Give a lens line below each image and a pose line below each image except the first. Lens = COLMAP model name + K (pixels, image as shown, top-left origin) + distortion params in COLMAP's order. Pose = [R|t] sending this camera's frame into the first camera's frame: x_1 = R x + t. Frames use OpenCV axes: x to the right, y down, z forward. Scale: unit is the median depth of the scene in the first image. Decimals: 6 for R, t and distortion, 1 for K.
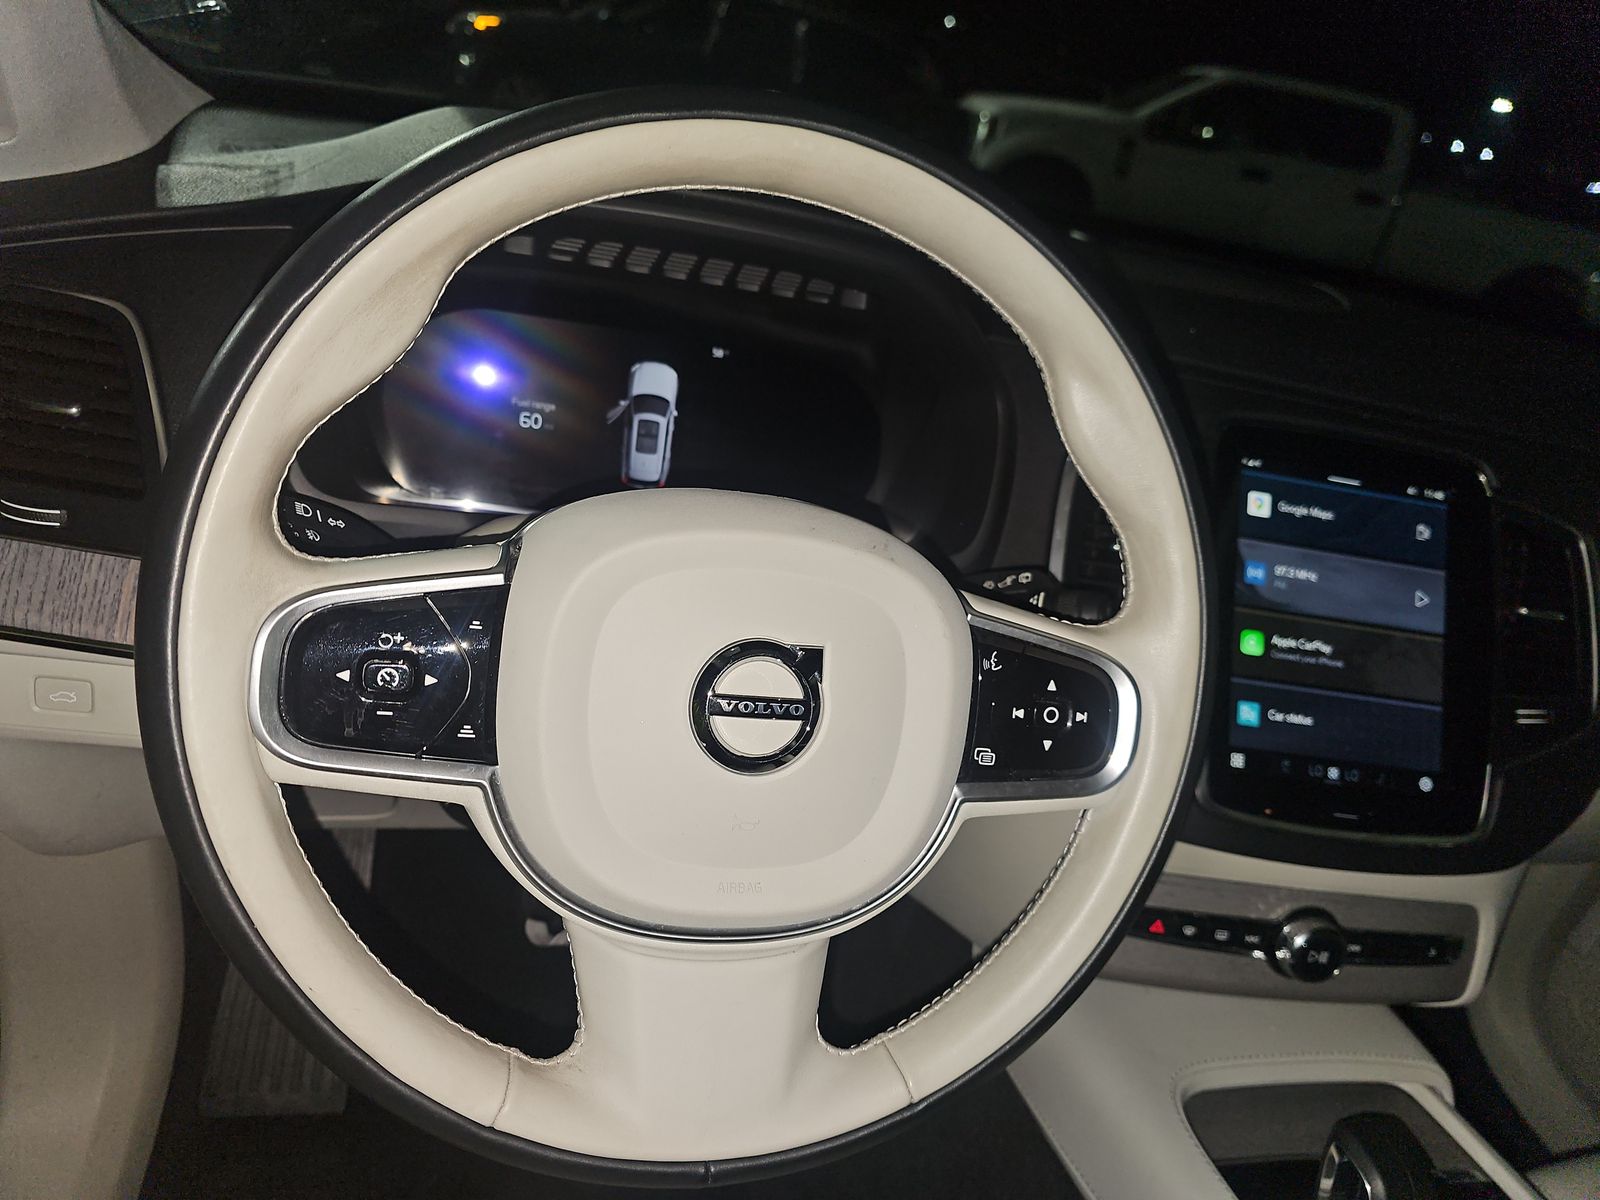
lens RADIAL K [[1053.5, 0, 800.0], [0, 1053.5, 600.0], [0, 0, 1]] dist [0.004094, 0.002953]
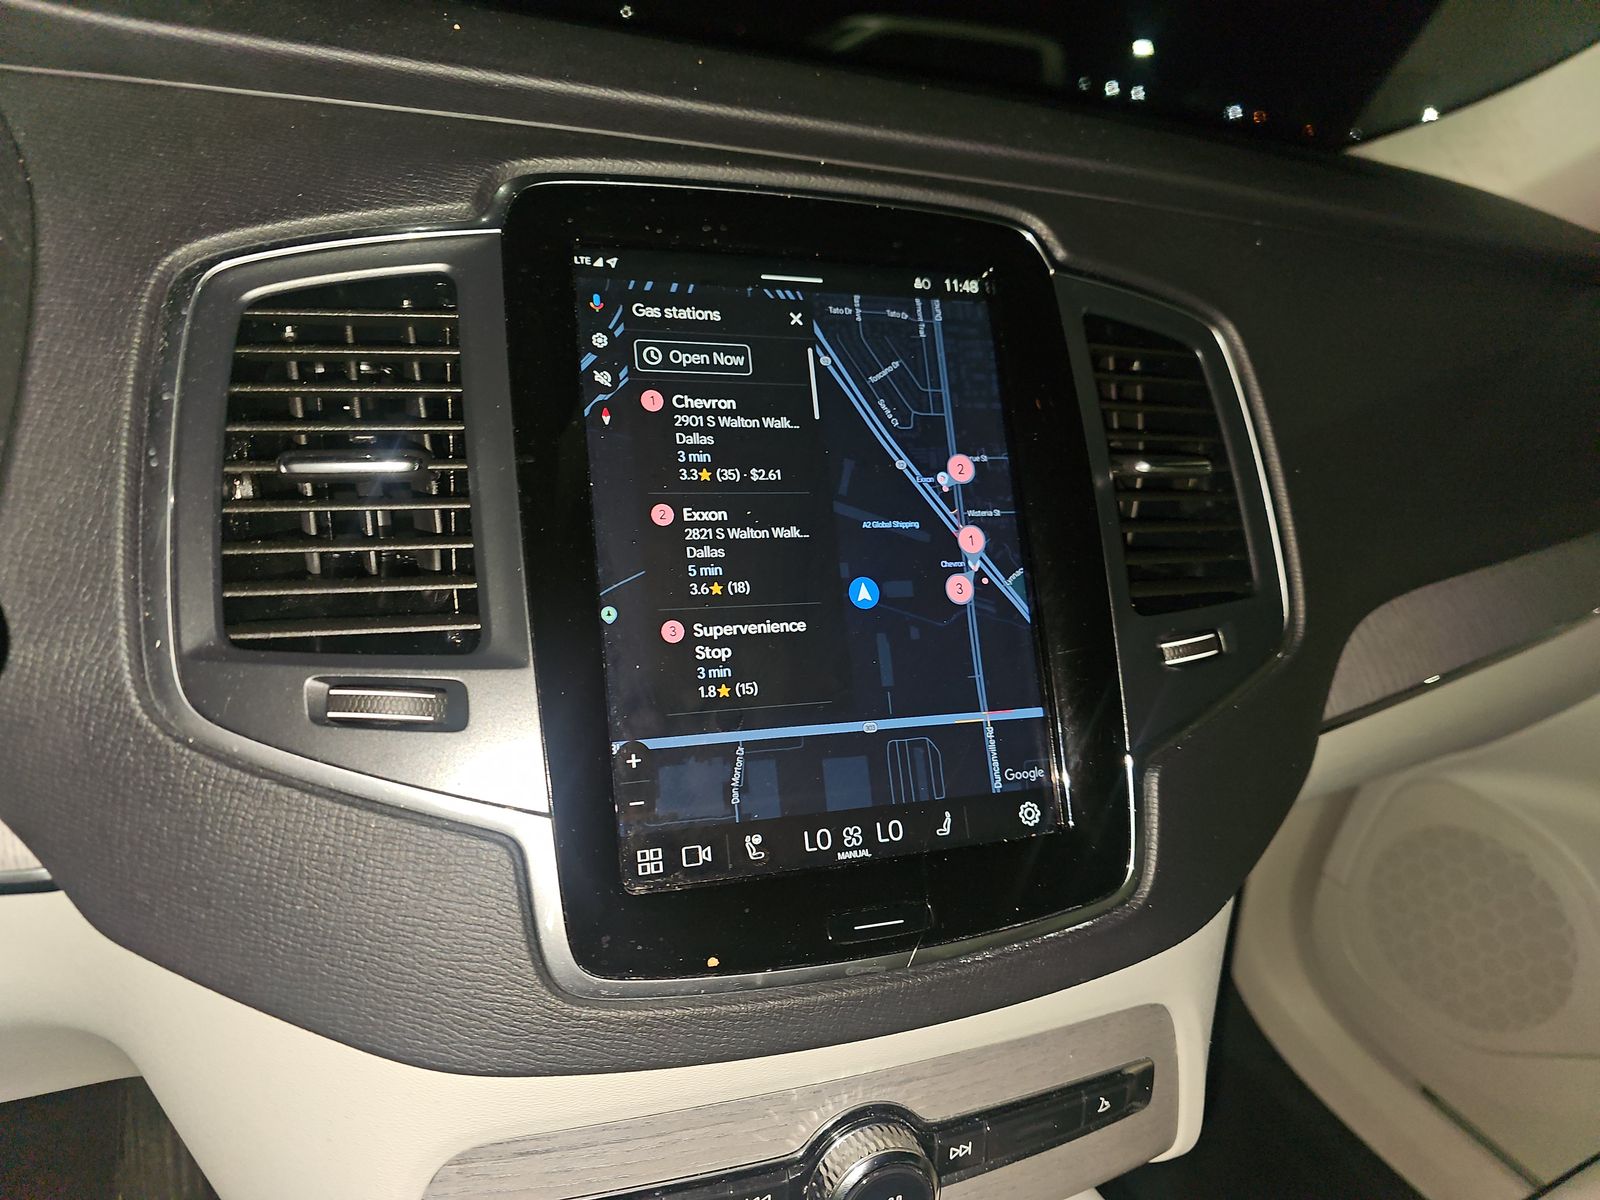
lens RADIAL K [[1053.5, 0, 800.0], [0, 1053.5, 600.0], [0, 0, 1]] dist [0.004094, 0.002953]
pose [[0.963844, -0.184857, 0.191919, 0.381748], [0.184663, 0.982617, 0.019059, 0.035115], [-0.192106, 0.017071, 0.981226, 0.477155]]
